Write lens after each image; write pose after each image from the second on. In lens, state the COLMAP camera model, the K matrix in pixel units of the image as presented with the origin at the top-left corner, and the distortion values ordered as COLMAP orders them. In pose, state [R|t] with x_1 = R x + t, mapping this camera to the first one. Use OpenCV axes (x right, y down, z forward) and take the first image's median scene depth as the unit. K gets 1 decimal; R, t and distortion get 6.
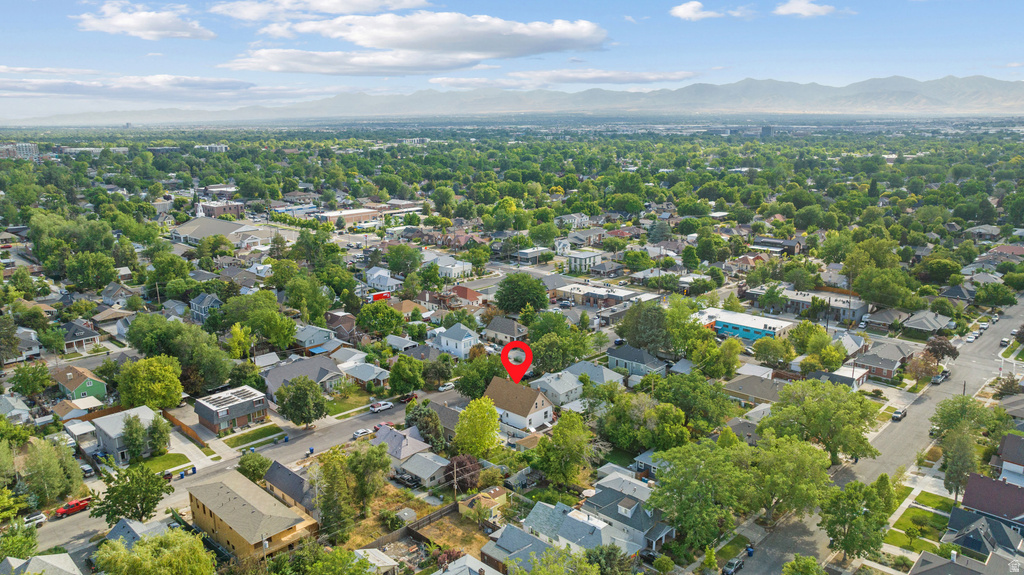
lens RADIAL K [[744.0, 0, 512.0], [0, 744.0, 287.5], [0, 0, 1]] dist [-0.003251, 0.000490]
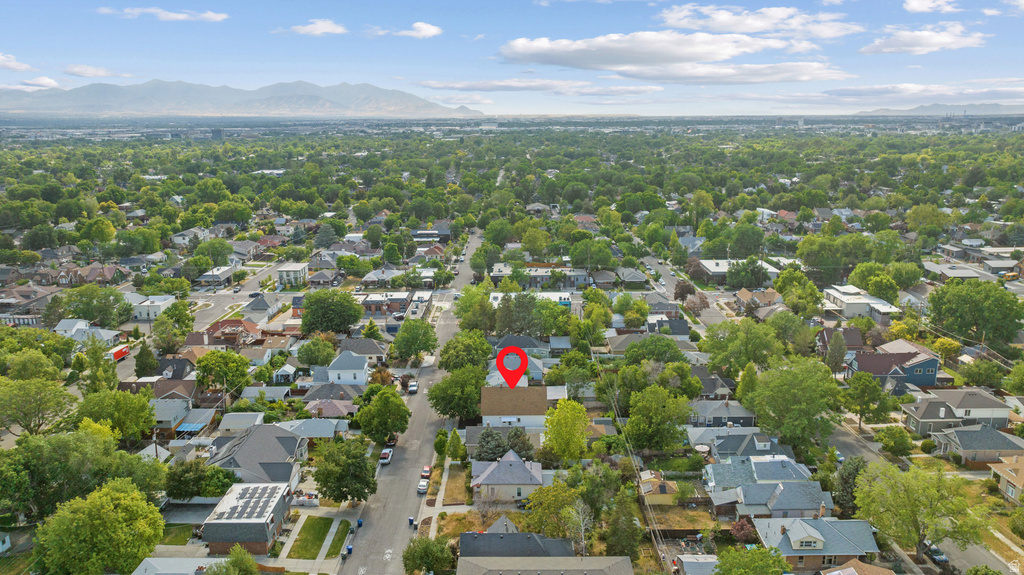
lens RADIAL K [[725.5, 0, 512.0], [0, 725.5, 287.5], [0, 0, 1]] dist [-0.066150, 0.091922]
pose [[0.721655, -0.160085, 0.673488, -1.075536], [0.157040, 0.985388, 0.065951, -0.117950], [-0.674205, 0.058171, 0.736250, 0.471851]]
